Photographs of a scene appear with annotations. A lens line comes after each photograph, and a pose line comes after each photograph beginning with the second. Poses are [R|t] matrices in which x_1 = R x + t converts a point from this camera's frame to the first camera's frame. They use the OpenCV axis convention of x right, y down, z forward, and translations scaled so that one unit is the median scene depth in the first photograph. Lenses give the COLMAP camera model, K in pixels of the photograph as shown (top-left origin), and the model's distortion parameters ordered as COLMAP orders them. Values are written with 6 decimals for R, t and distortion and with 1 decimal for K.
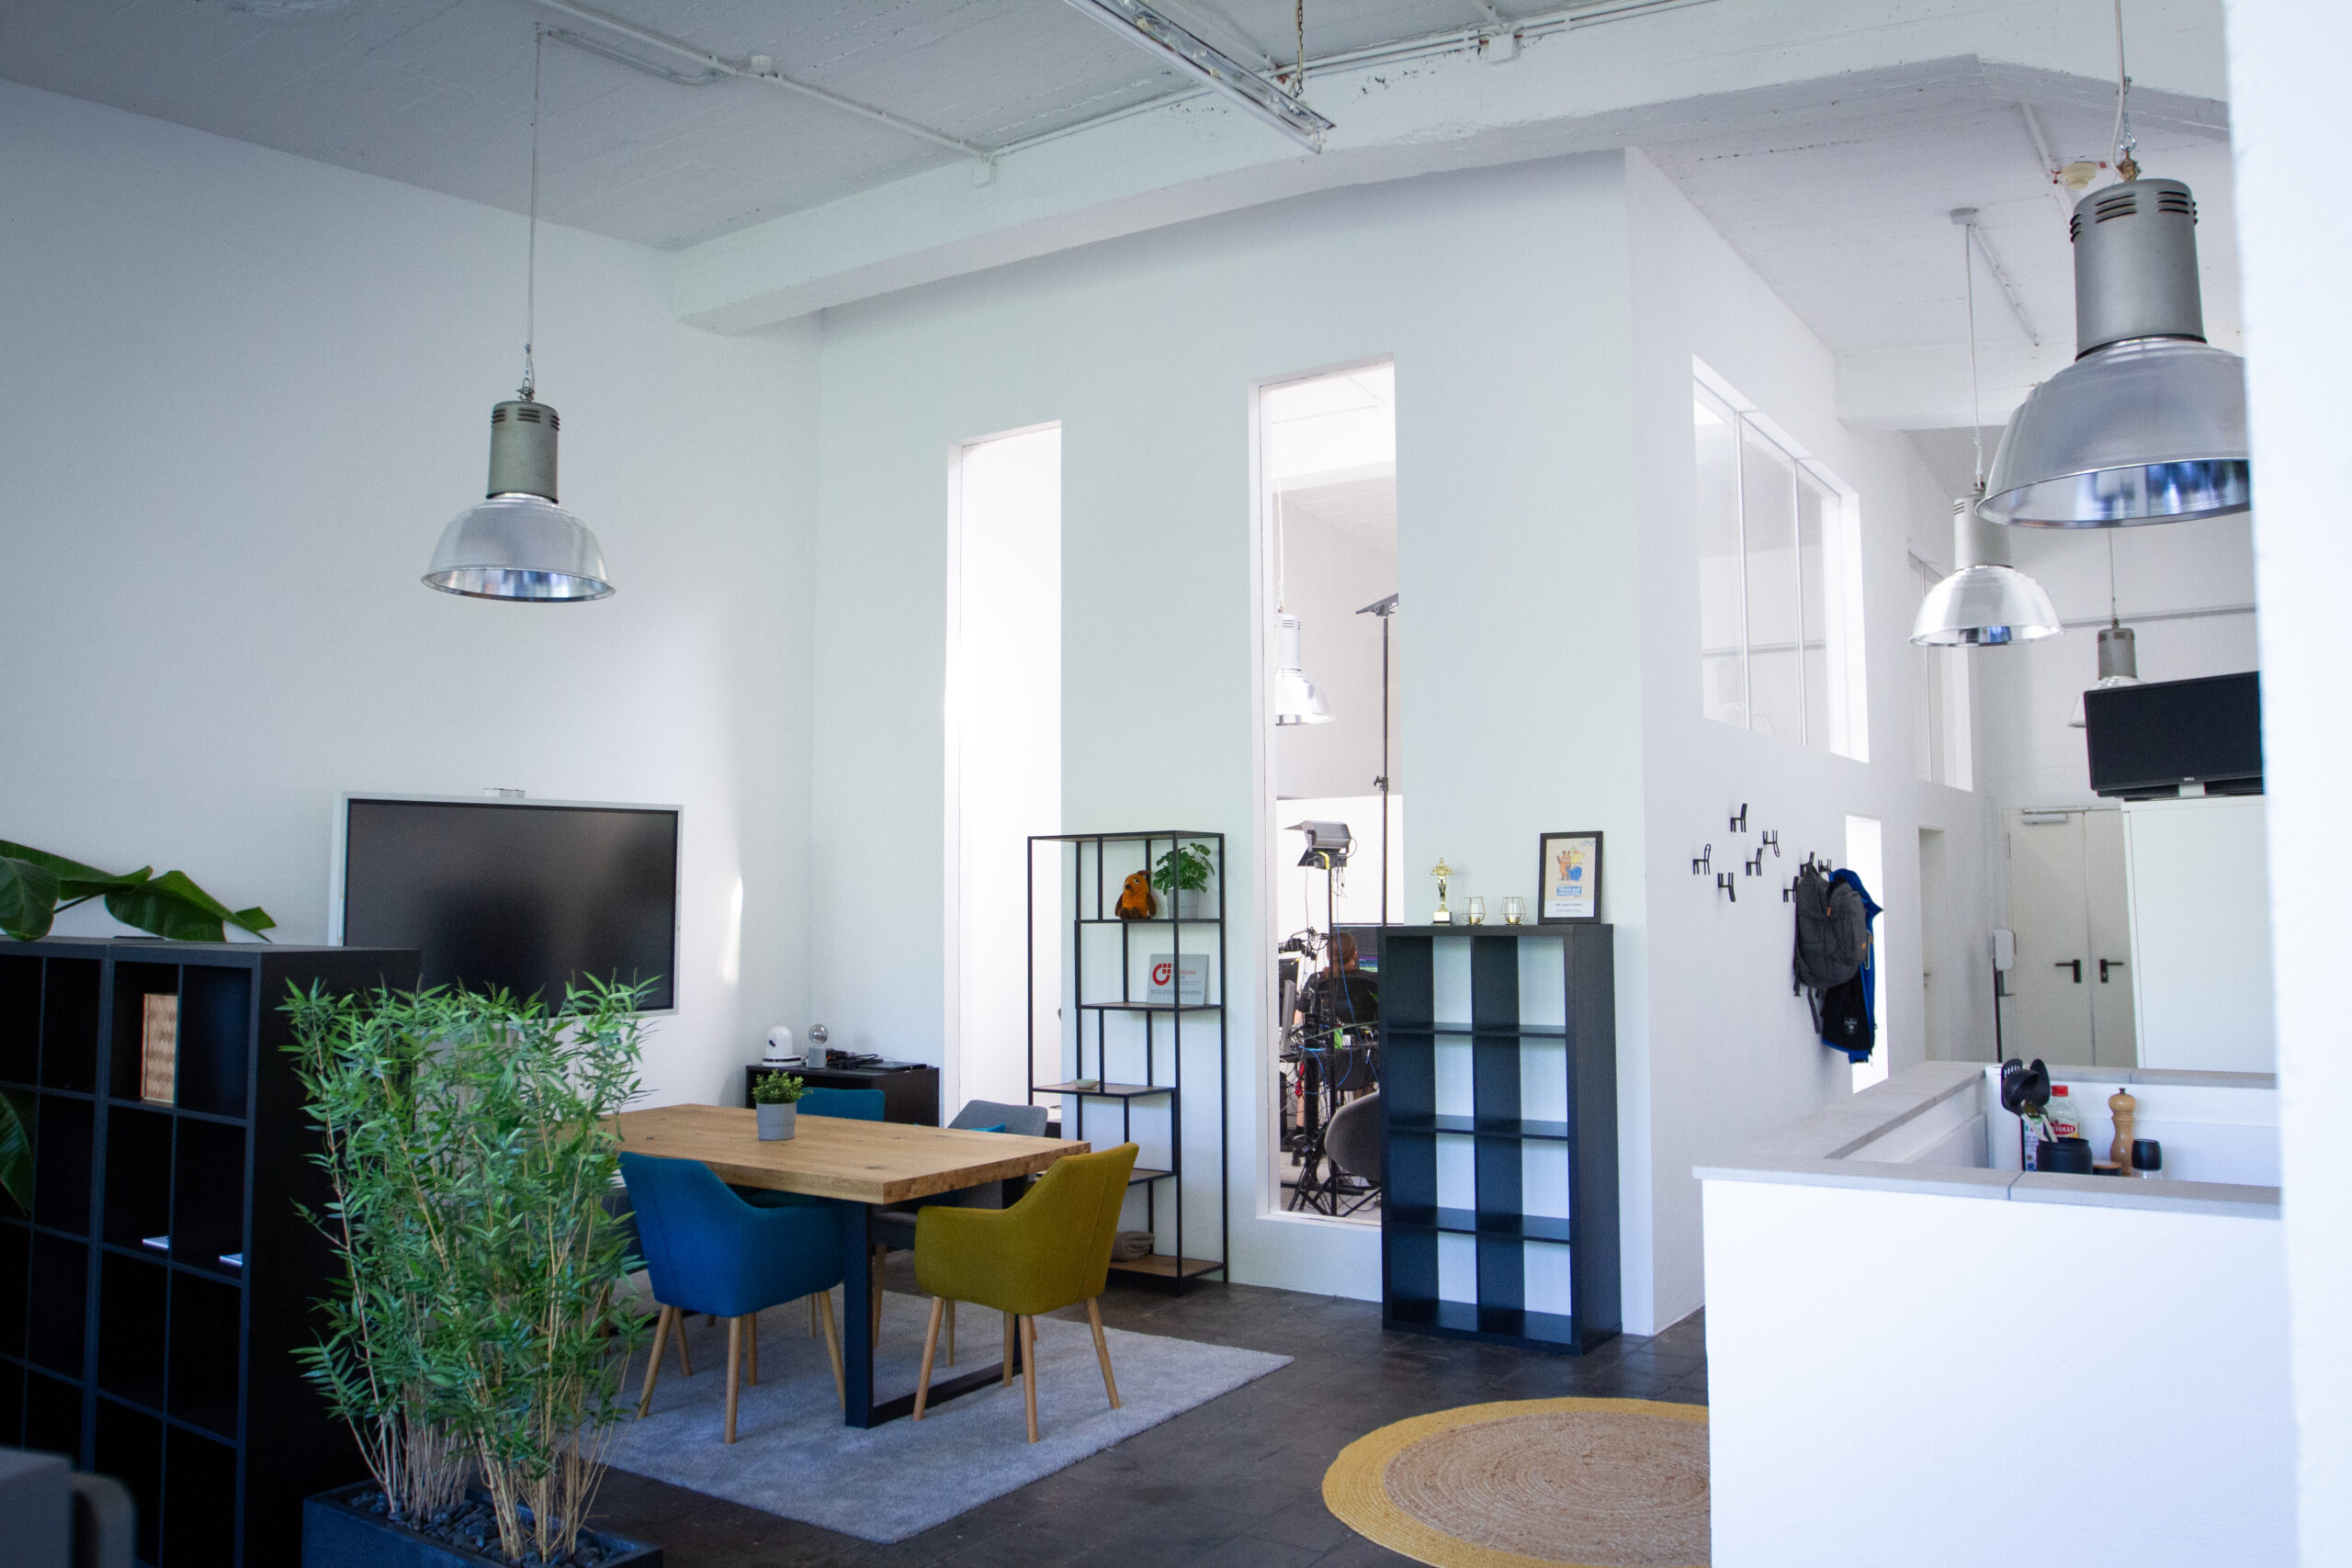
lens RADIAL K [[1718.0, 0, 1176.0], [0, 1718.0, 784.0], [0, 0, 1]] dist [-0.048163, 0.000252]
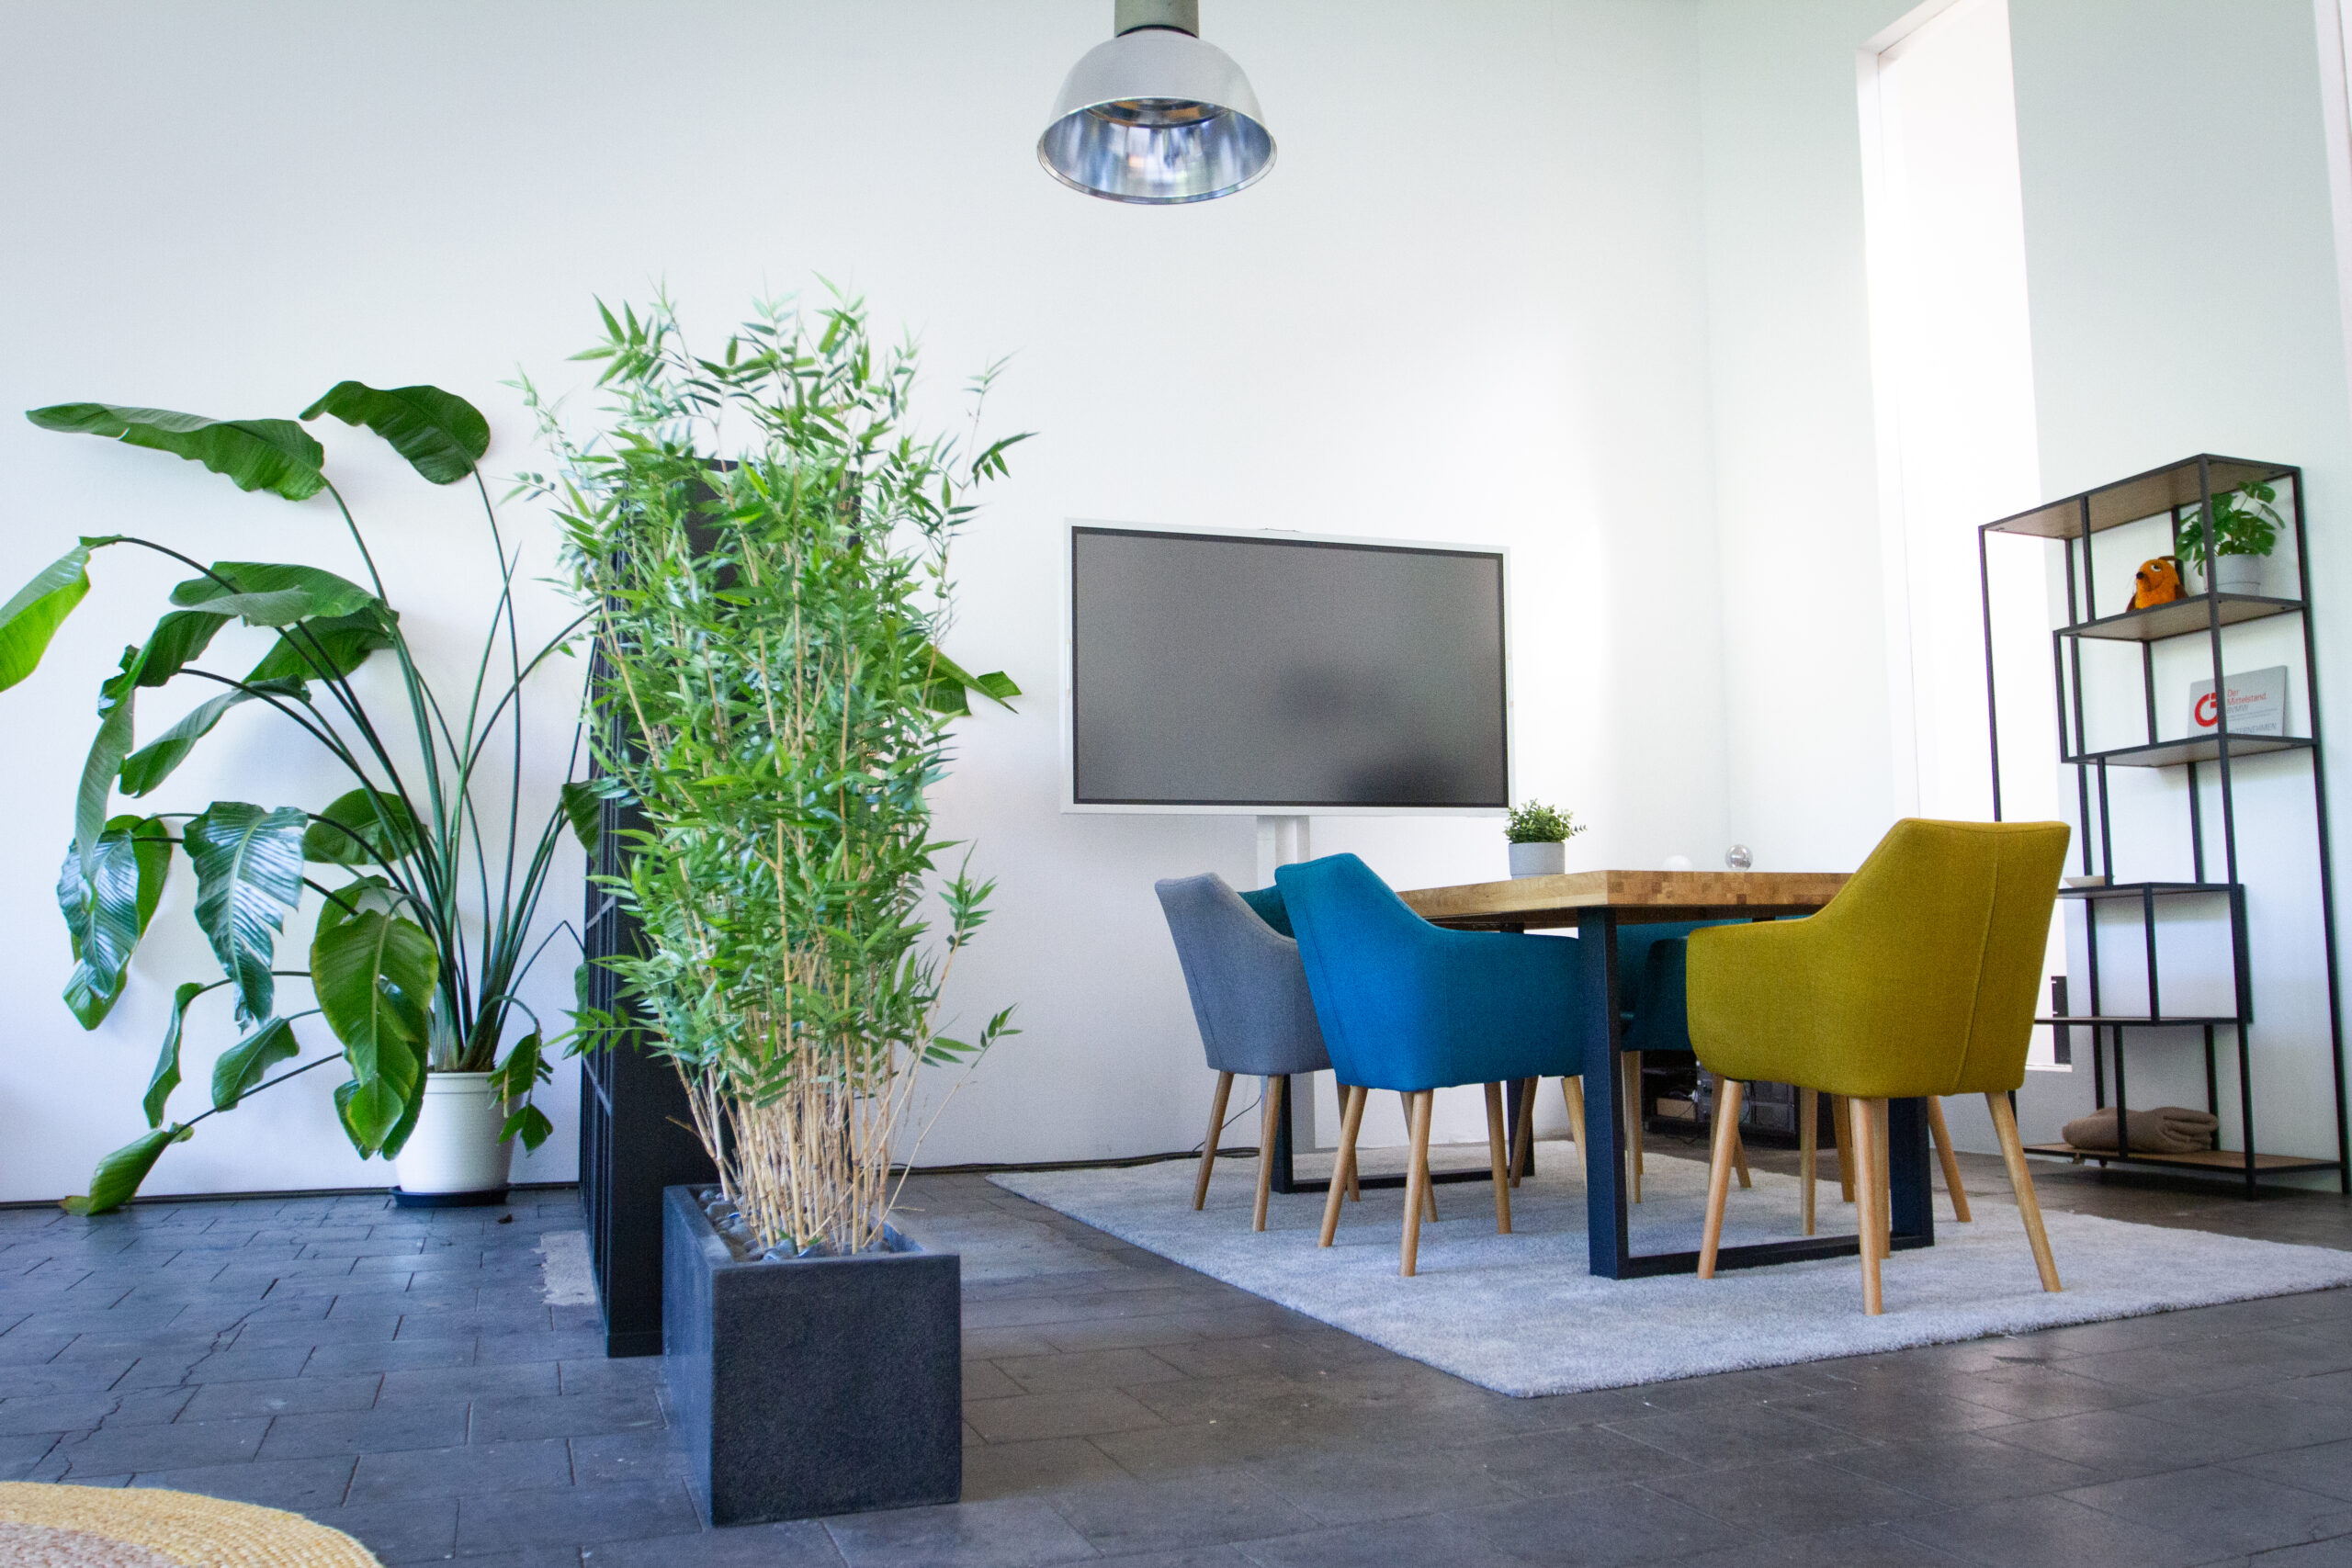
lens RADIAL K [[1797.4, 0, 1176.0], [0, 1797.4, 784.0], [0, 0, 1]] dist [-0.057265, -0.005159]
pose [[0.820704, -0.055596, -0.568643, 0.047790], [0.041497, 0.998426, -0.037725, 0.151492], [0.569845, 0.007364, 0.821719, 0.263058]]
